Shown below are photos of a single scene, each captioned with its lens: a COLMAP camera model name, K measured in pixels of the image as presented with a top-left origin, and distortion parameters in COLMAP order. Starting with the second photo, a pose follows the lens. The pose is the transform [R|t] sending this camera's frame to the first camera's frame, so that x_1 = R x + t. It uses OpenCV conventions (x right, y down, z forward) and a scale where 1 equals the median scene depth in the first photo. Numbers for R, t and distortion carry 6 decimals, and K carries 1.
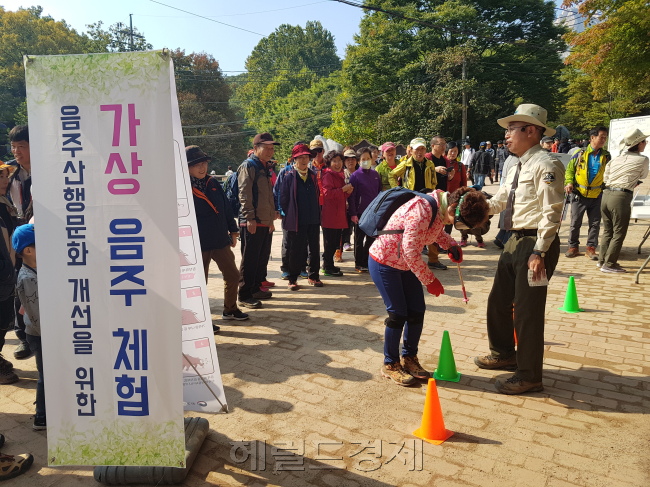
lens RADIAL K [[491.7, 0, 322.2], [0, 491.7, 229.9], [0, 0, 1]] dist [0.208662, -0.393786]
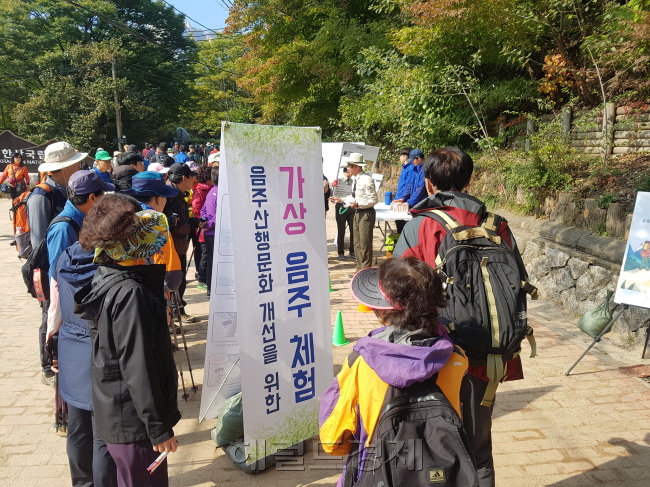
lens RADIAL K [[491.7, 0, 322.2], [0, 491.7, 229.9], [0, 0, 1]] dist [0.208662, -0.393786]
pose [[0.747252, -0.057069, 0.662085, -1.193030], [0.052608, 0.998259, 0.026670, -0.112049], [-0.662455, 0.014902, 0.748954, -0.022213]]
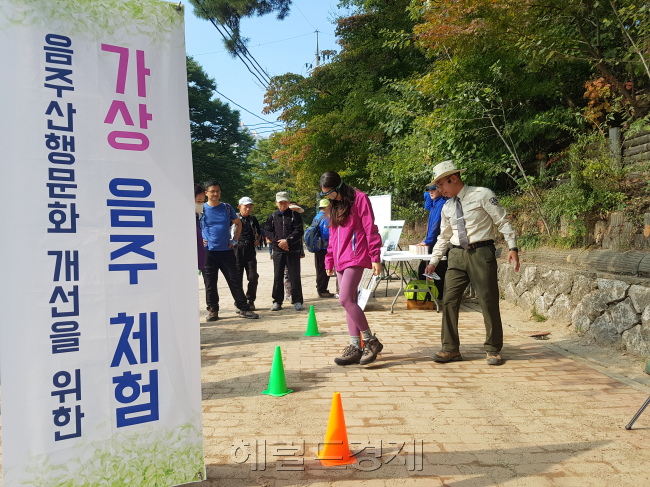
lens RADIAL K [[490.5, 0, 311.9], [0, 490.5, 239.2], [0, 0, 1]] dist [0.103671, -0.165068]
pose [[0.829144, 0.030972, 0.558176, -0.593507], [0.057291, 0.988499, -0.139954, 0.207249], [-0.556092, 0.148021, 0.817834, 0.175570]]
